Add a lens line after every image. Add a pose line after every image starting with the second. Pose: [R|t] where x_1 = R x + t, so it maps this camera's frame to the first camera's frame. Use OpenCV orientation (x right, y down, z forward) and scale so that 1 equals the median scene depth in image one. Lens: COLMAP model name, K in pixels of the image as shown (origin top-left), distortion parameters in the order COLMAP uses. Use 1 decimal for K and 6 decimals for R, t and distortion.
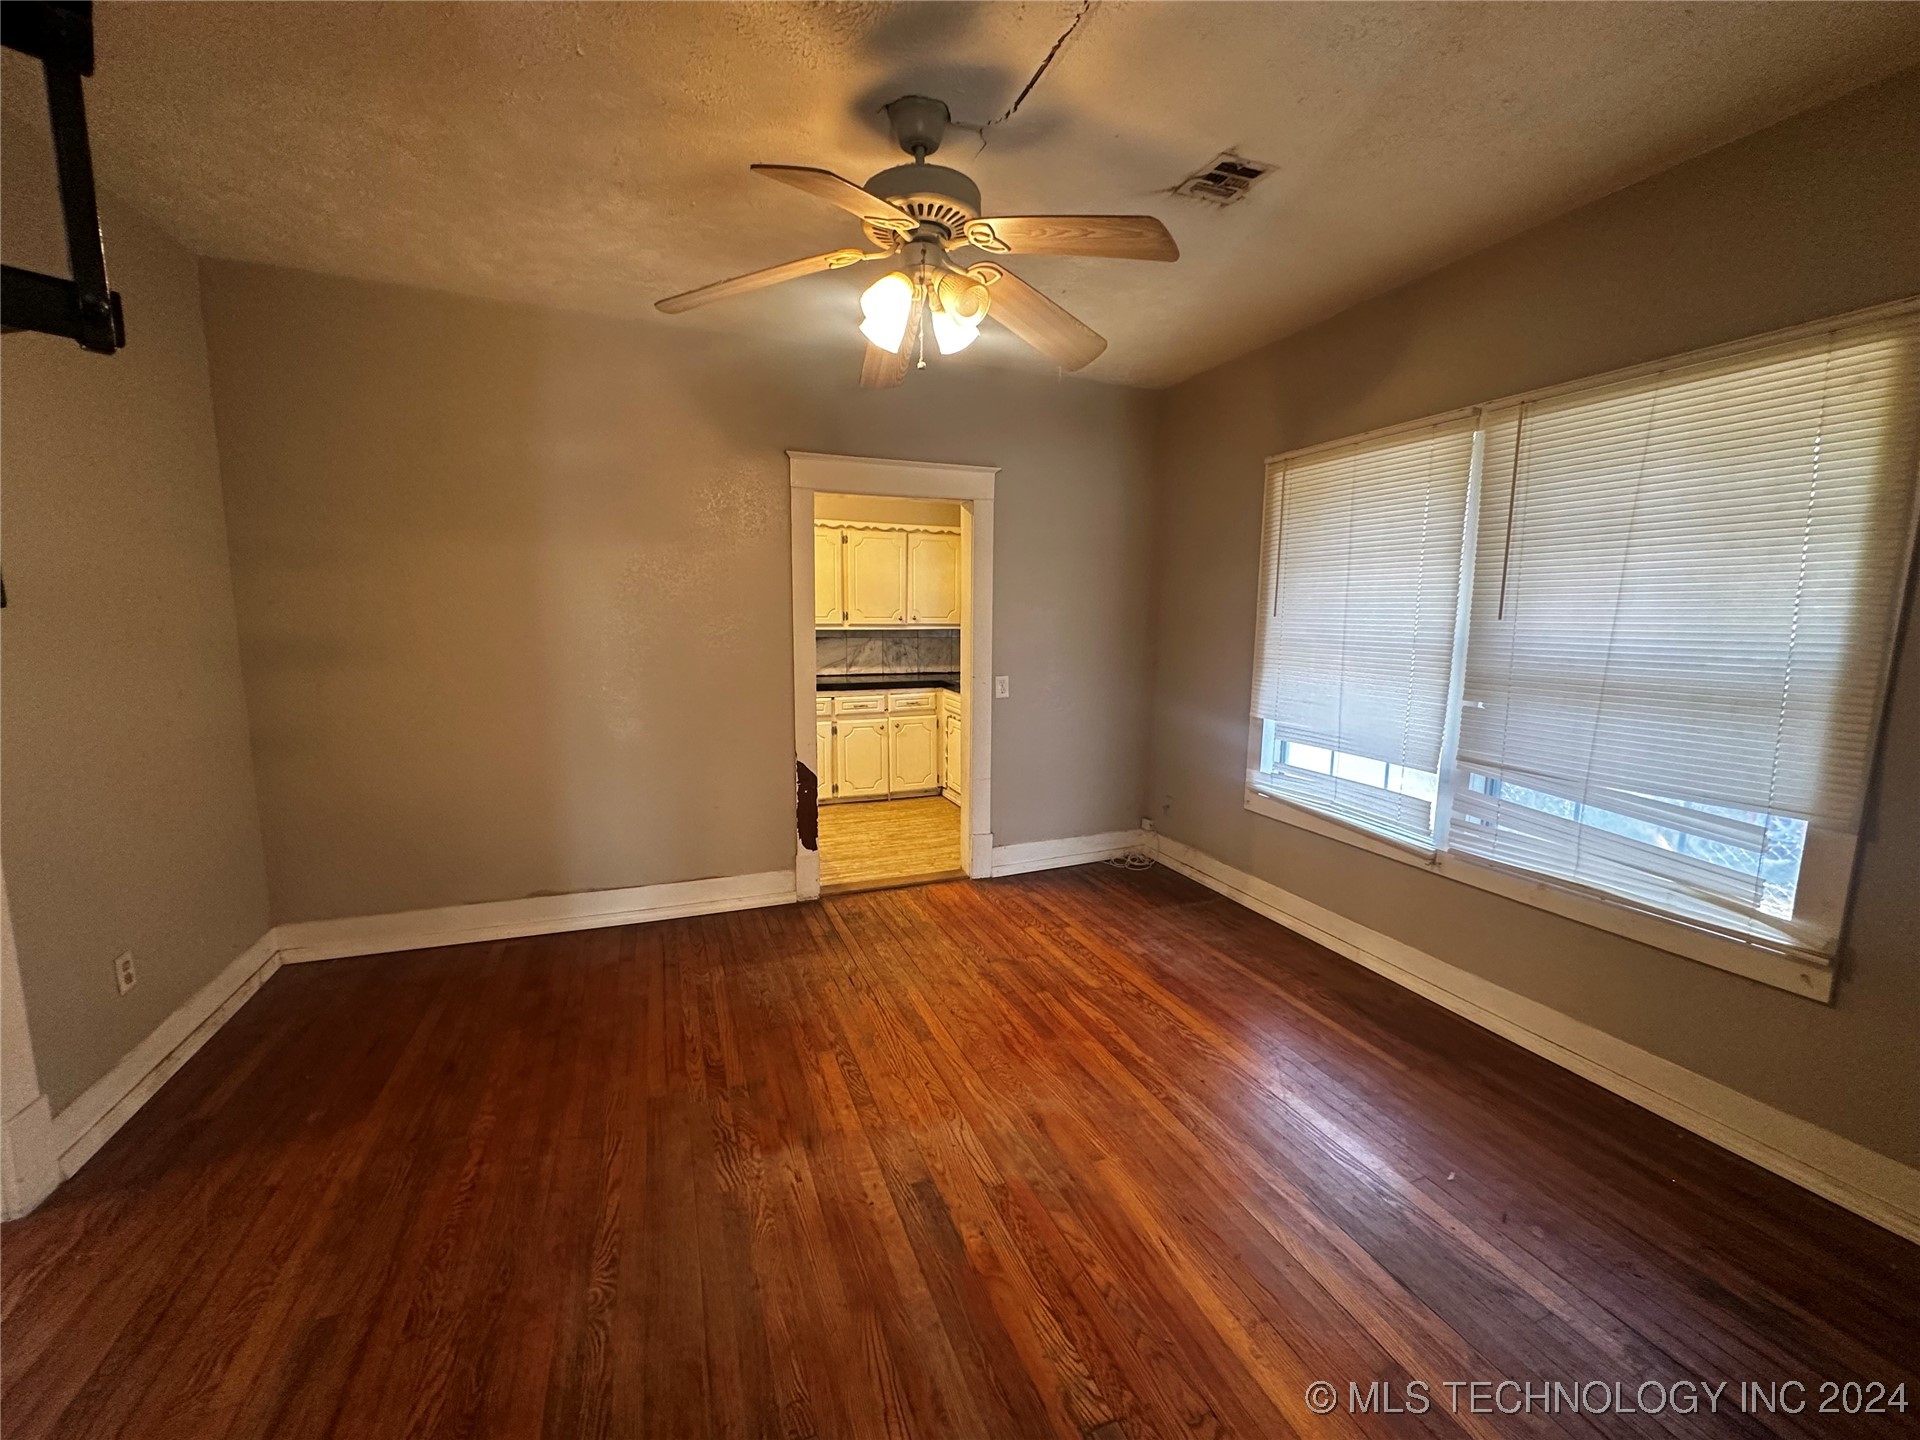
lens RADIAL K [[765.7, 0, 960.0], [0, 765.7, 720.0], [0, 0, 1]] dist [-0.002170, 0.000268]
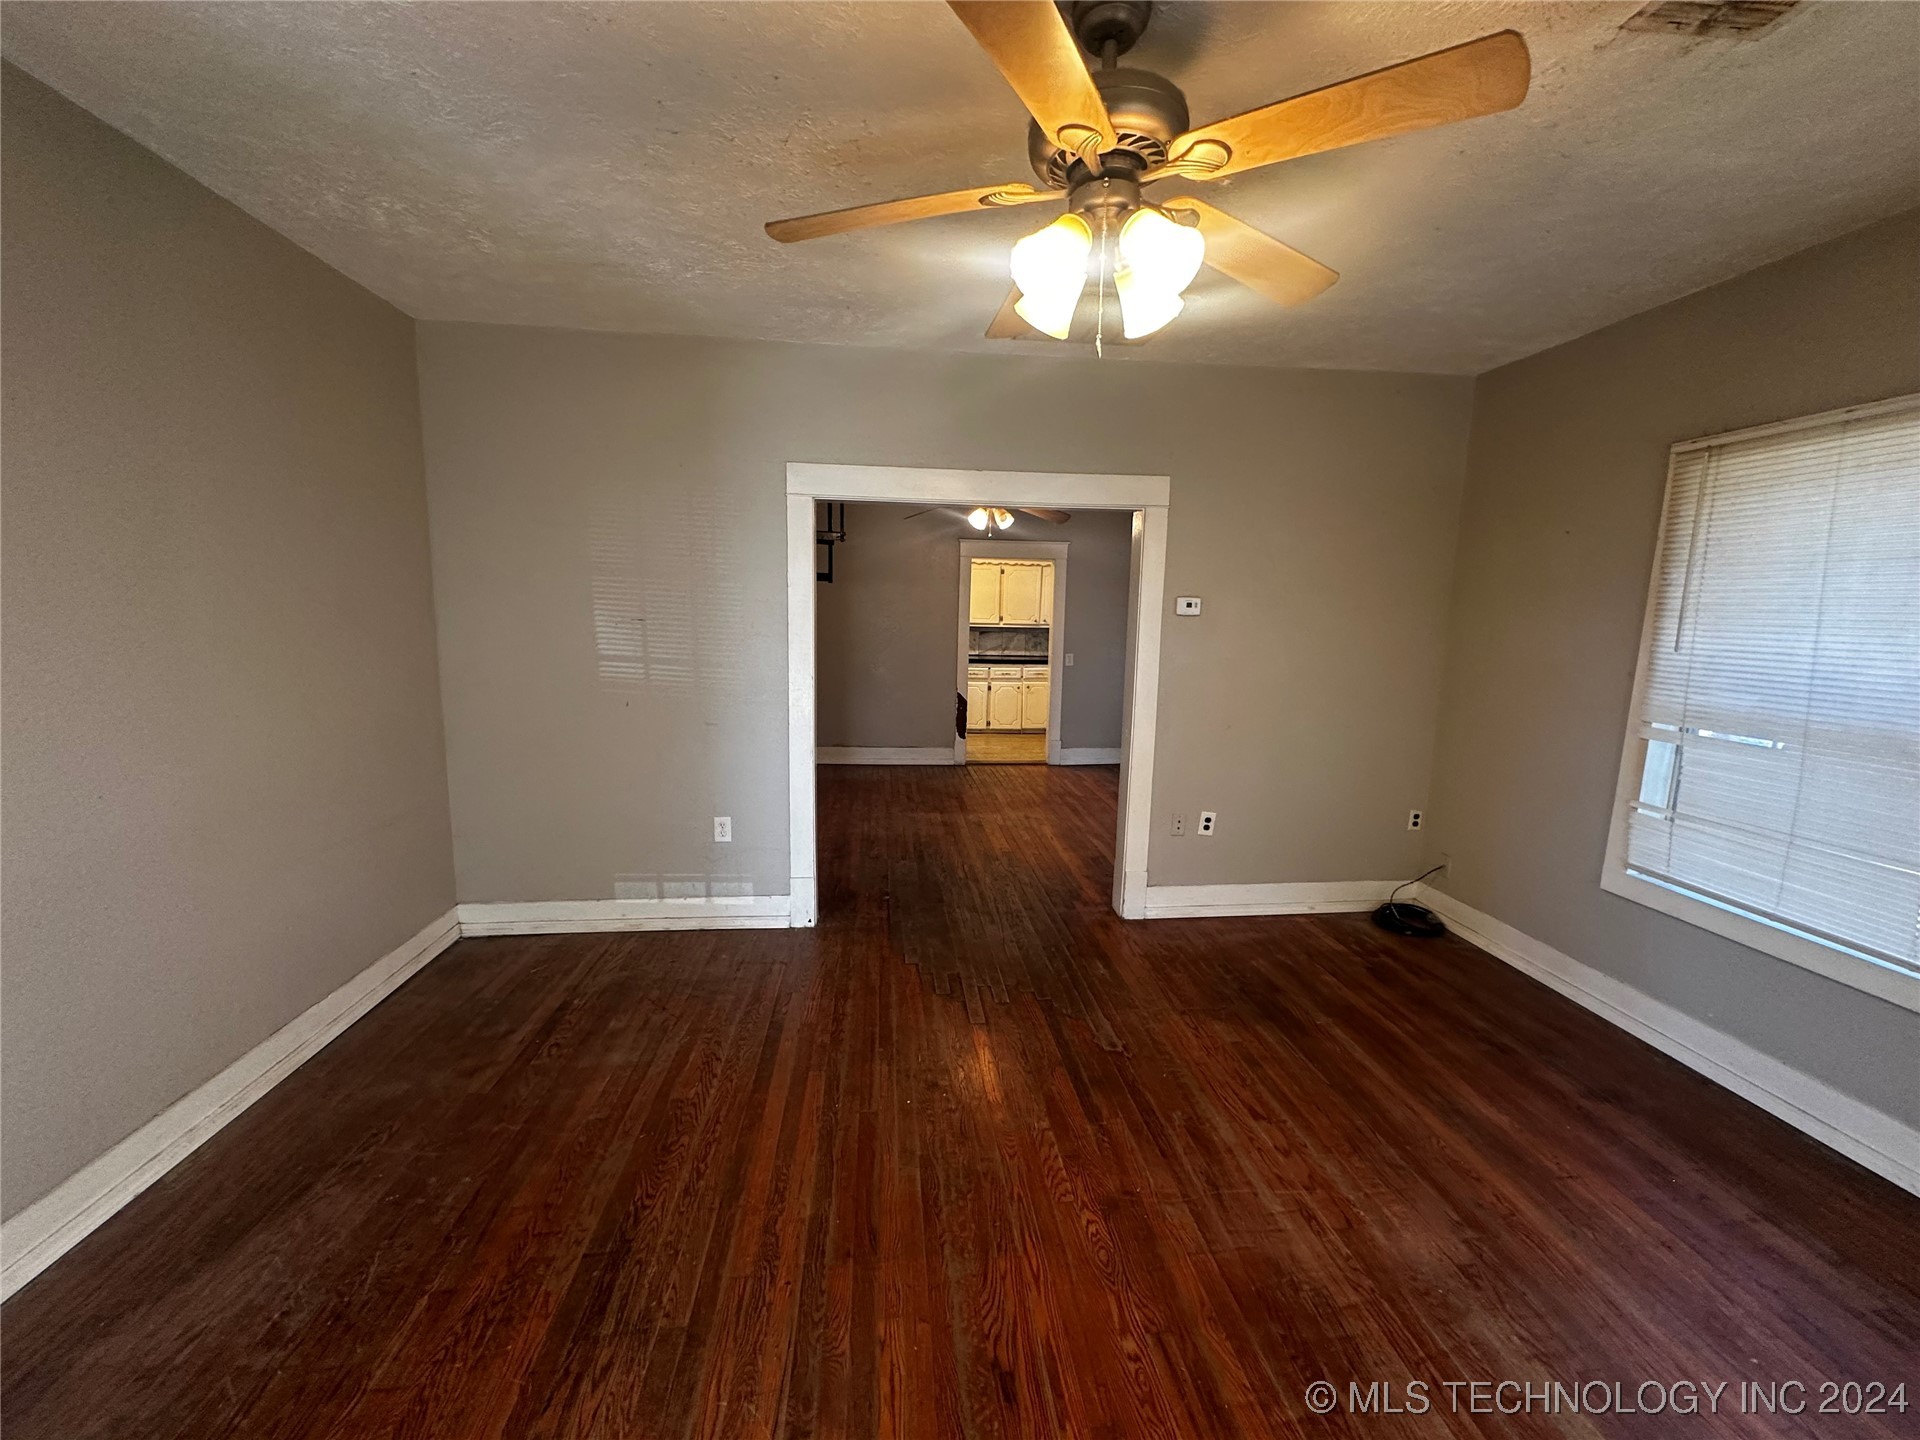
lens RADIAL K [[765.7, 0, 960.0], [0, 765.7, 720.0], [0, 0, 1]] dist [-0.002170, 0.000268]
pose [[0.963136, 0.053835, -0.263572, 0.207498], [-0.053423, 0.998534, 0.008736, 0.069815], [0.263656, 0.005667, 0.964600, -0.590334]]
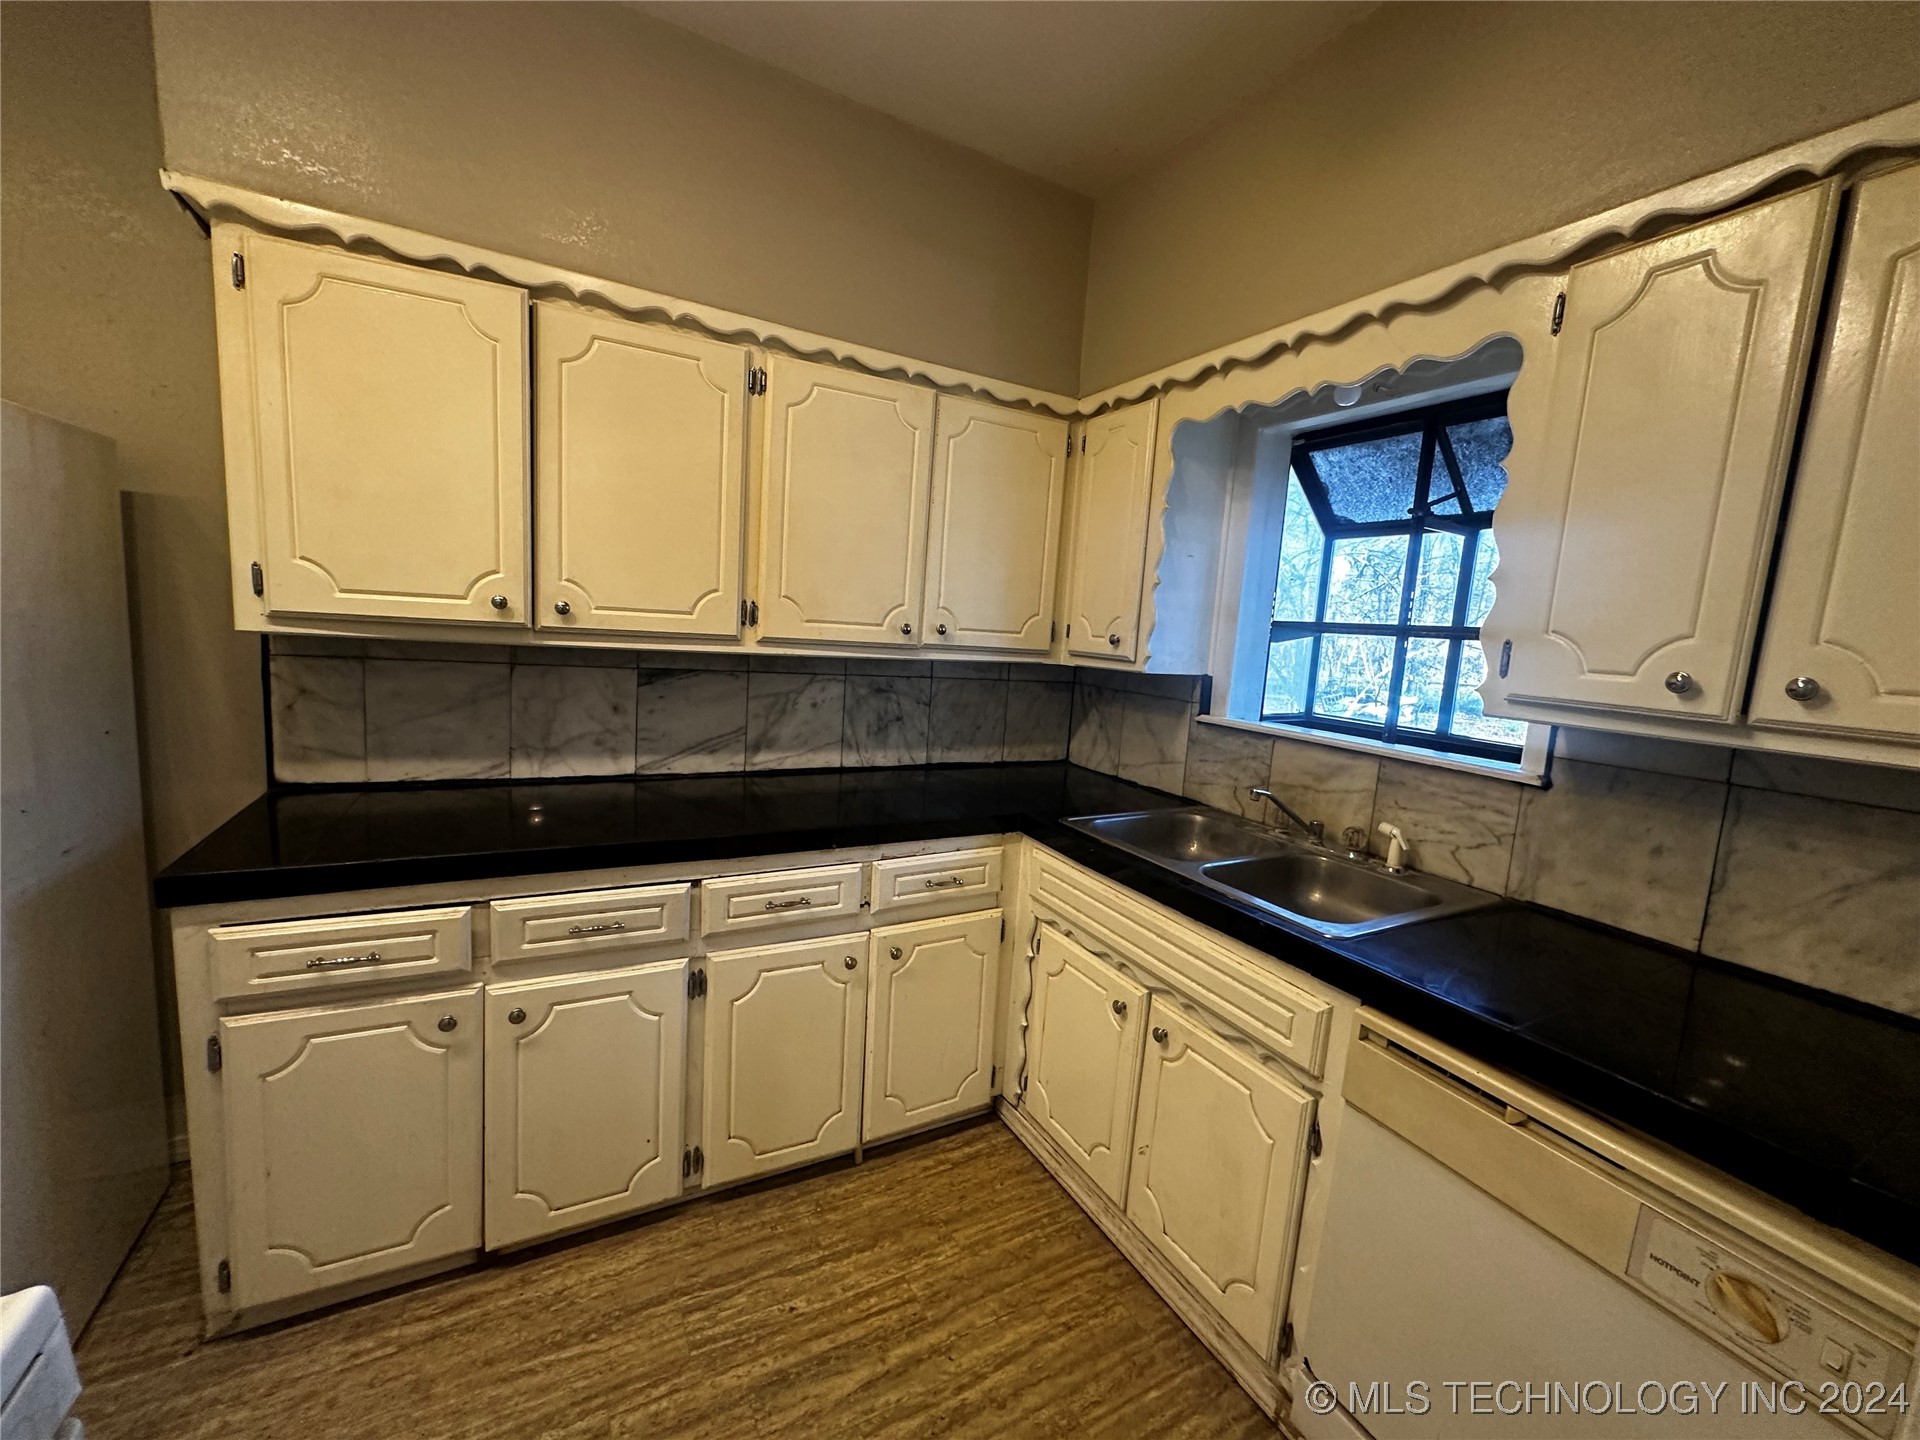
lens RADIAL K [[765.7, 0, 960.0], [0, 765.7, 720.0], [0, 0, 1]] dist [-0.002170, 0.000268]
pose [[0.990548, 0.040776, 0.130969, -0.100962], [-0.039463, 0.999141, -0.012609, -0.089530], [-0.131371, 0.007322, 0.991306, 0.661773]]
